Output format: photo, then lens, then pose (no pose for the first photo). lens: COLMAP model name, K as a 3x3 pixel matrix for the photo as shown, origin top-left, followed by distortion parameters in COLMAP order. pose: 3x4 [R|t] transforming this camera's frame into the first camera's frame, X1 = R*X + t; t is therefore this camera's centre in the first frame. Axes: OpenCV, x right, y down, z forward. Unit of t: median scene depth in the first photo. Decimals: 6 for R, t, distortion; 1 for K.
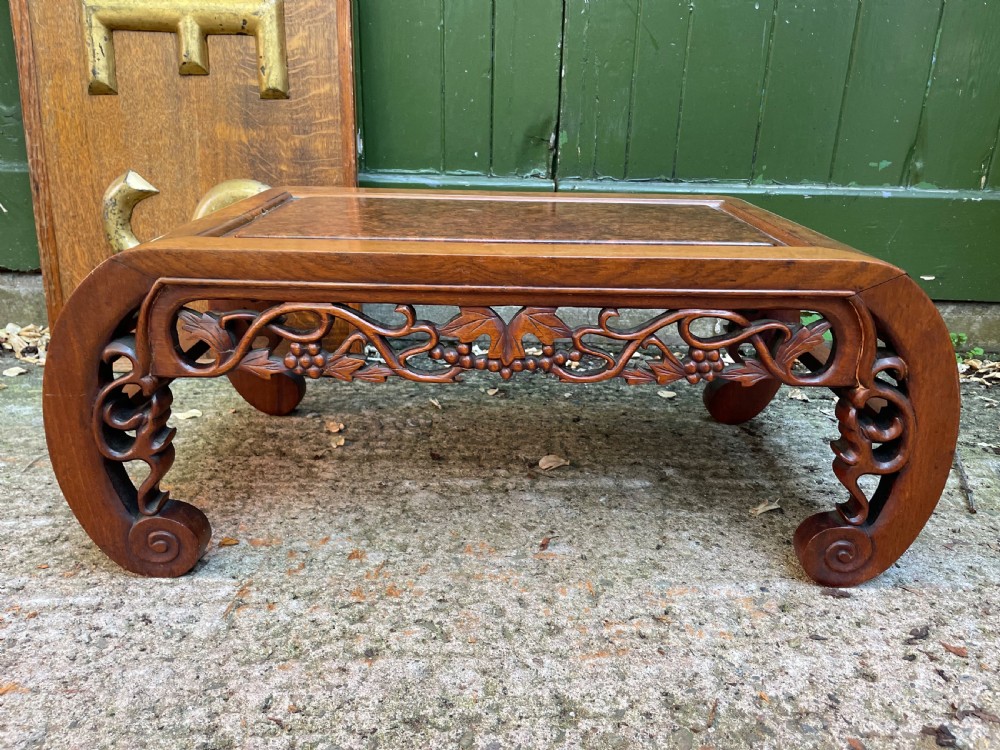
lens RADIAL K [[772.5, 0, 509.7], [0, 772.5, 378.5], [0, 0, 1]] dist [0.077556, -0.114431]
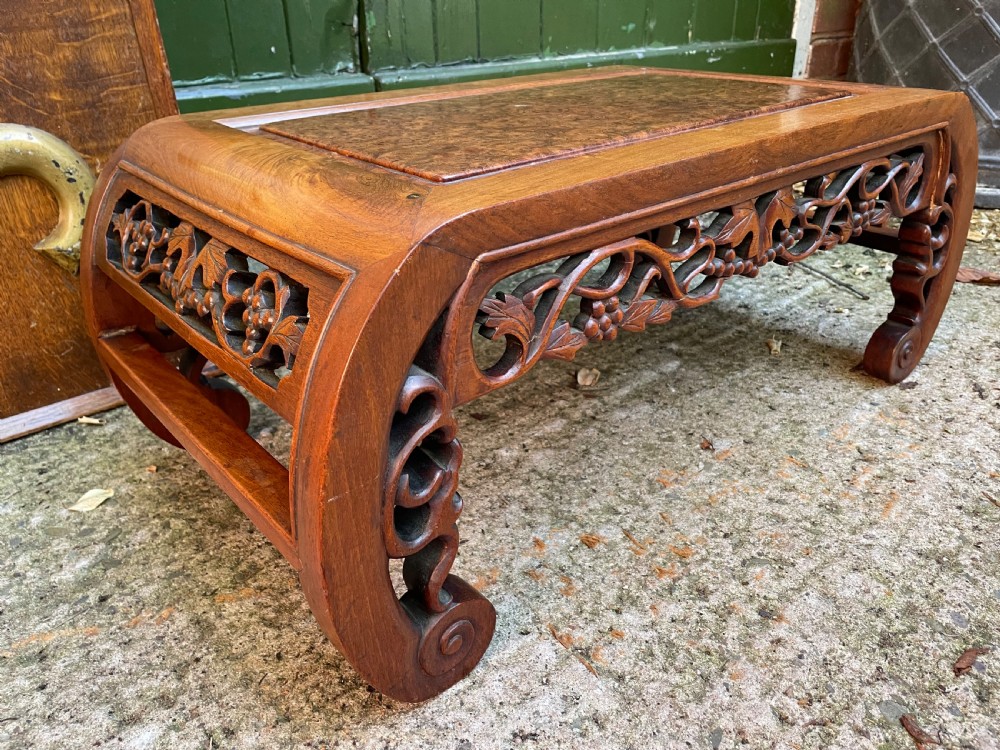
lens RADIAL K [[772.5, 0, 514.6], [0, 772.5, 370.0], [0, 0, 1]] dist [0.077556, -0.114431]
pose [[0.757514, -0.322901, 0.567369, -0.647301], [0.257064, 0.946430, 0.195417, -0.123754], [-0.600075, -0.002181, 0.799941, 0.372031]]
